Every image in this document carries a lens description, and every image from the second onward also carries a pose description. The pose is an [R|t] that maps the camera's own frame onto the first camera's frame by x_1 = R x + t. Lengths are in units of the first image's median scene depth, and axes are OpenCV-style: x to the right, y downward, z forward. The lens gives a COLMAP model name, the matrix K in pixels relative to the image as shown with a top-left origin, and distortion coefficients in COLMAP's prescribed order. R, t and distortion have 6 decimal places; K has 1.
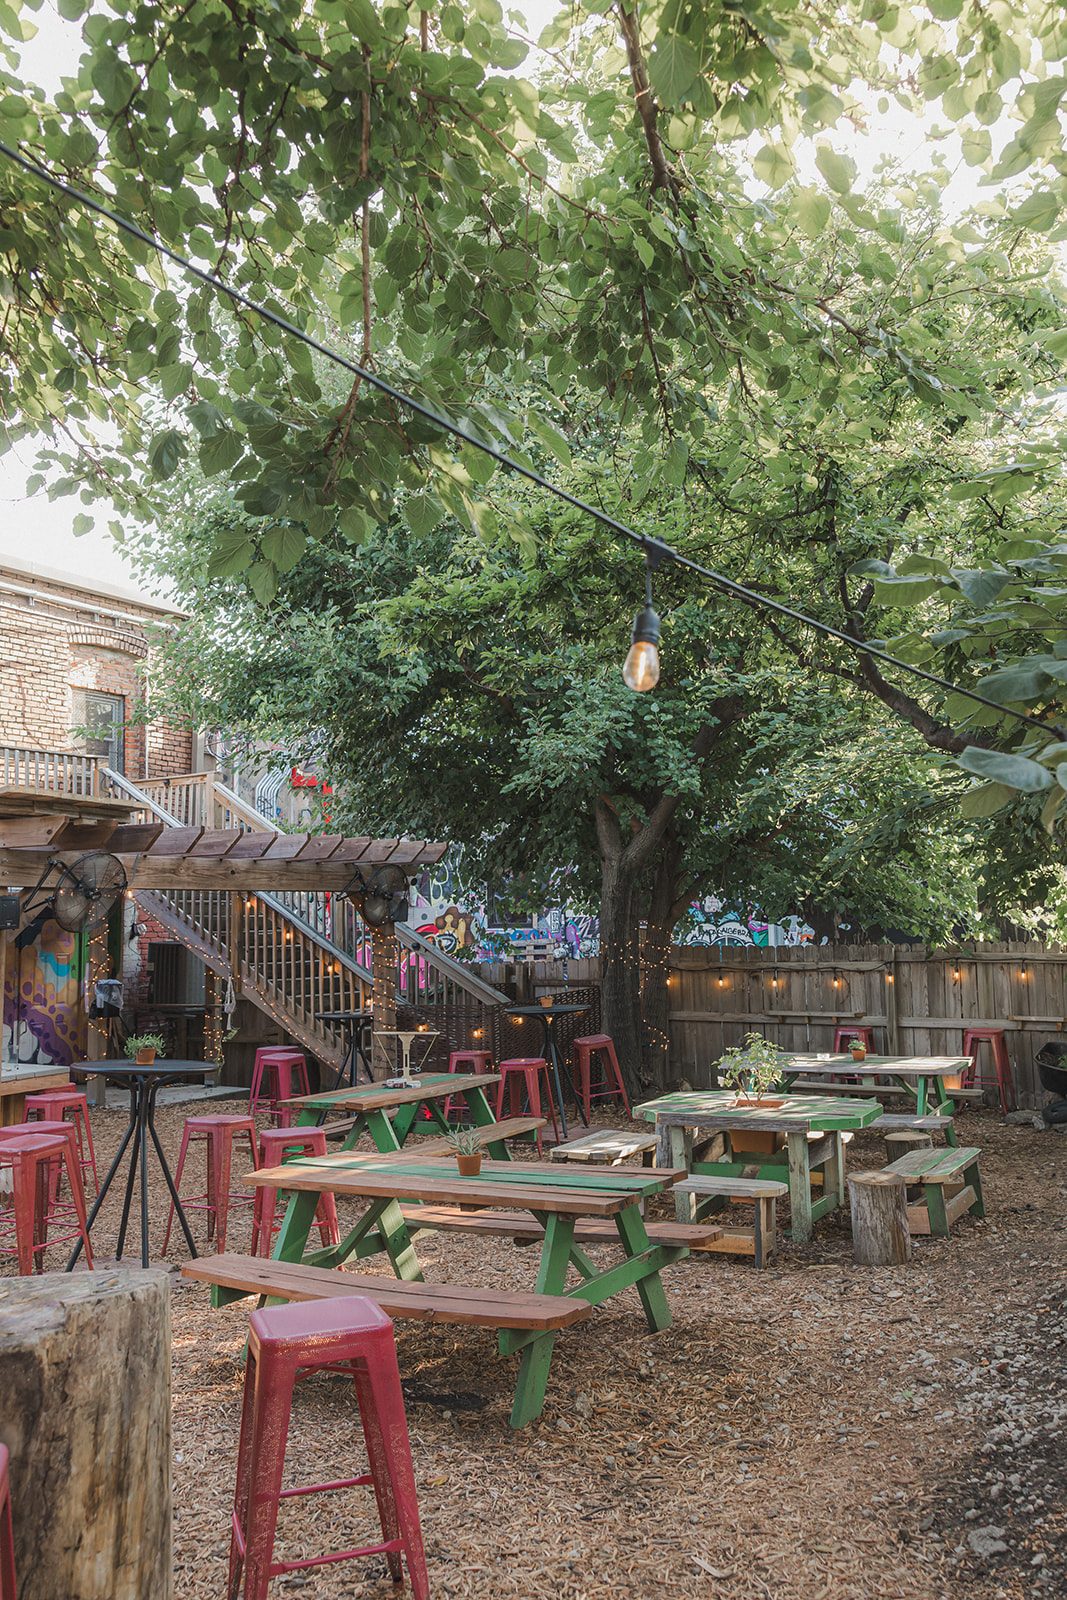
lens RADIAL K [[1307.0, 0, 542.4], [0, 1307.0, 785.8], [0, 0, 1]] dist [-0.001099, 0.003781]
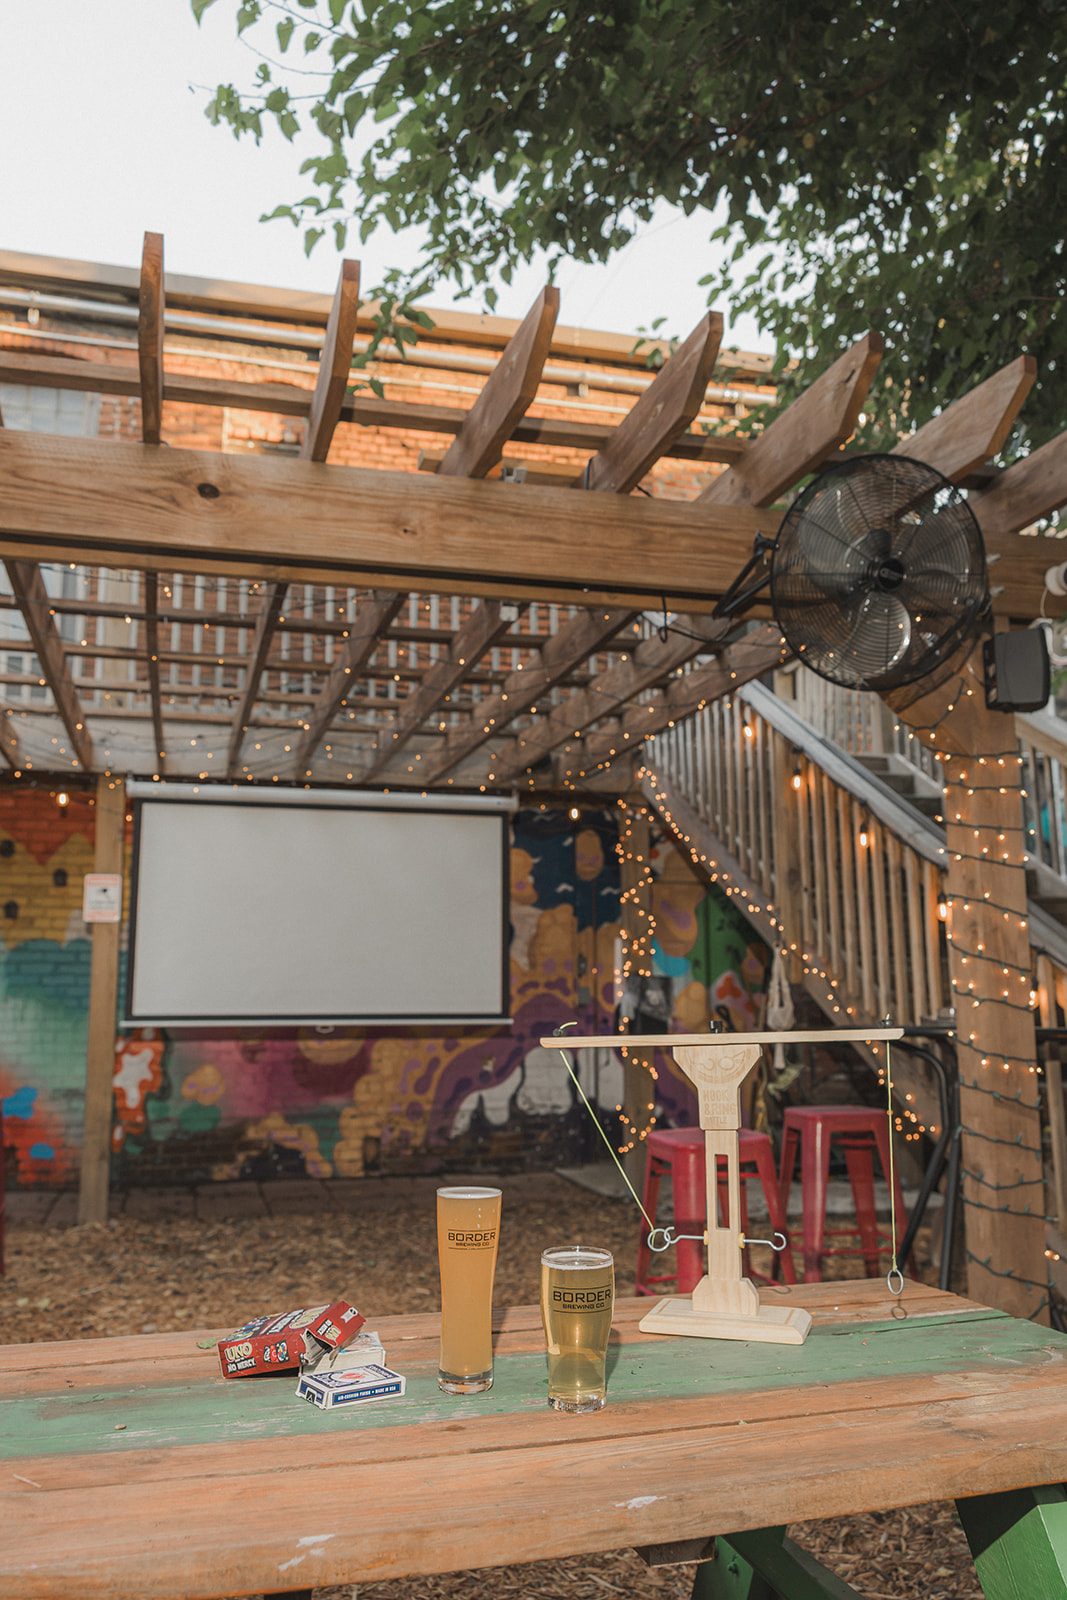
lens RADIAL K [[1265.4, 0, 540.3], [0, 1265.4, 796.2], [0, 0, 1]] dist [-0.002867, 0.002005]
pose [[0.729201, -0.093996, -0.677813, 0.000358], [0.062518, 0.995530, -0.070798, 0.121643], [0.681437, 0.009250, 0.731818, 0.636401]]
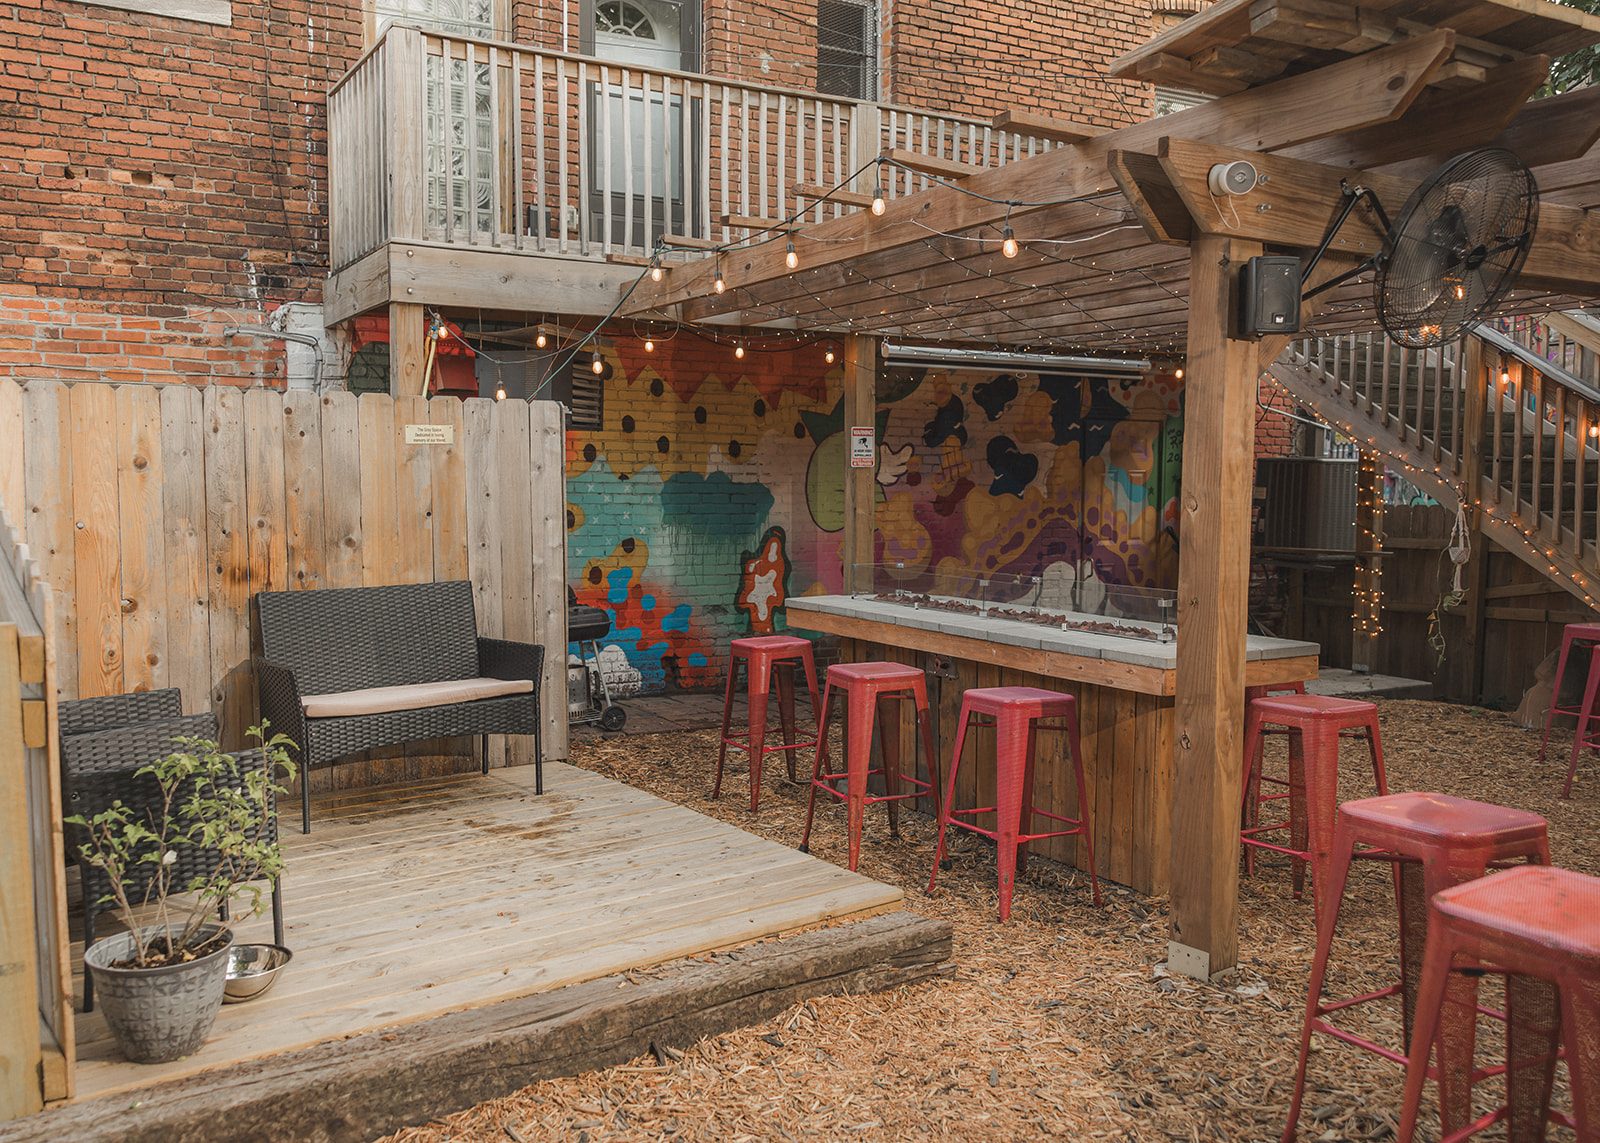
lens RADIAL K [[1344.9, 0, 788.0], [0, 1344.9, 559.9], [0, 0, 1]] dist [0.015109, 0.002790]
pose [[0.867069, 0.050861, -0.495585, -0.202112], [0.031588, 0.987161, 0.156575, 0.067496], [0.497186, -0.151416, 0.854330, 0.328715]]
